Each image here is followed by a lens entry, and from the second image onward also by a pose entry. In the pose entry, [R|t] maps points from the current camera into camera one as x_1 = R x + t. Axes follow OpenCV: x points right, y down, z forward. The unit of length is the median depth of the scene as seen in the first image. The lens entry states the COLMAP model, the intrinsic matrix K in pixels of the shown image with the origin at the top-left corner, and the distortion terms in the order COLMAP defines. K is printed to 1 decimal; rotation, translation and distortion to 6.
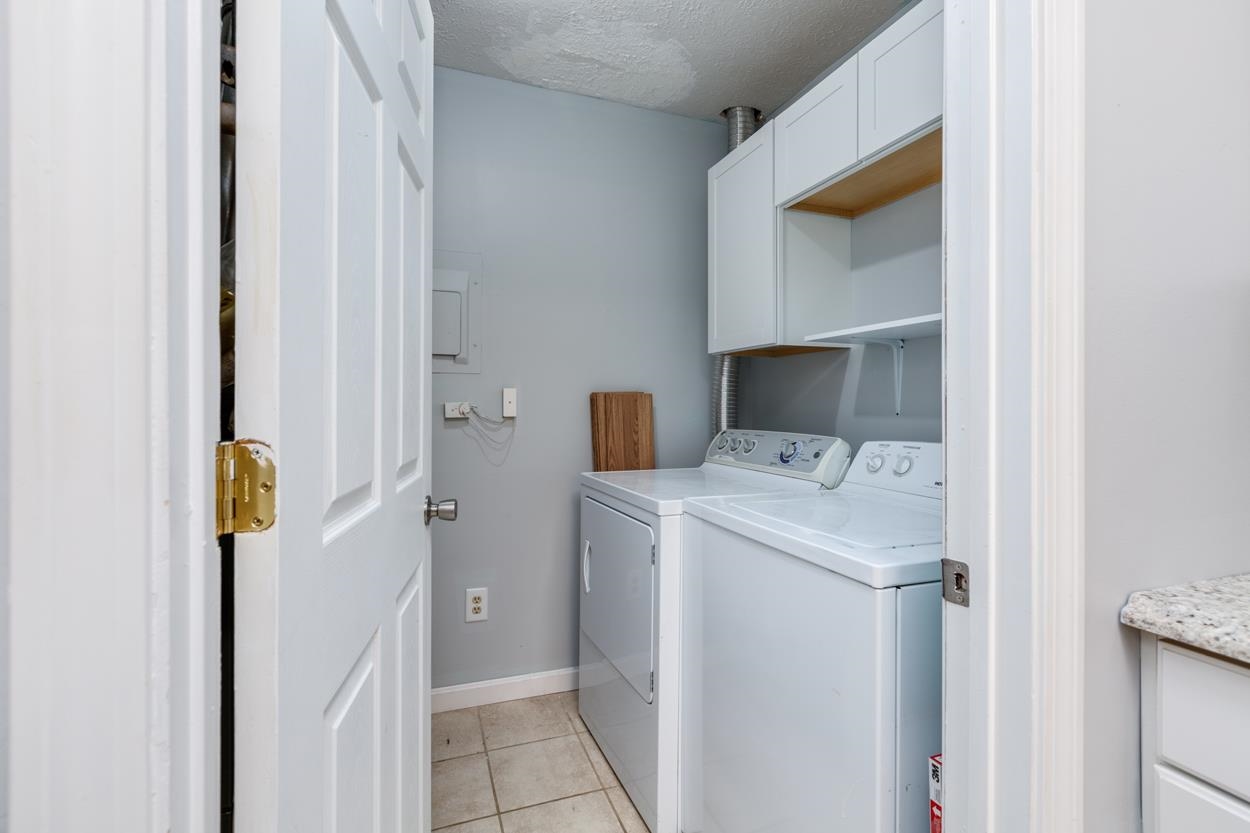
lens RADIAL K [[579.7, 0, 624.6], [0, 579.7, 414.8], [0, 0, 1]] dist [0.001326, 0.001331]
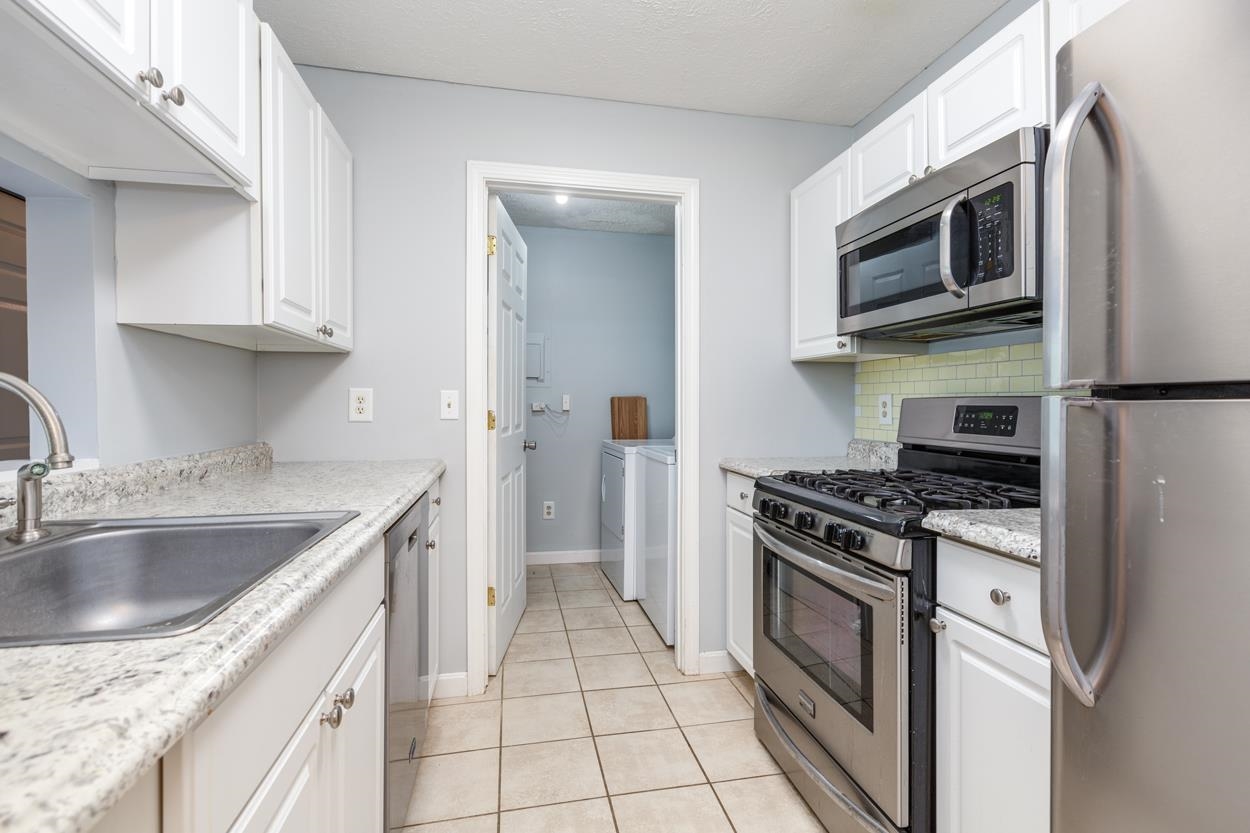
lens RADIAL K [[579.7, 0, 626.2], [0, 579.7, 415.0], [0, 0, 1]] dist [0.001326, 0.001331]
pose [[0.988906, 0.001053, -0.148538, 0.274898], [-0.000286, 0.999987, 0.005187, 0.010222], [0.148542, -0.005087, 0.988893, -0.830951]]
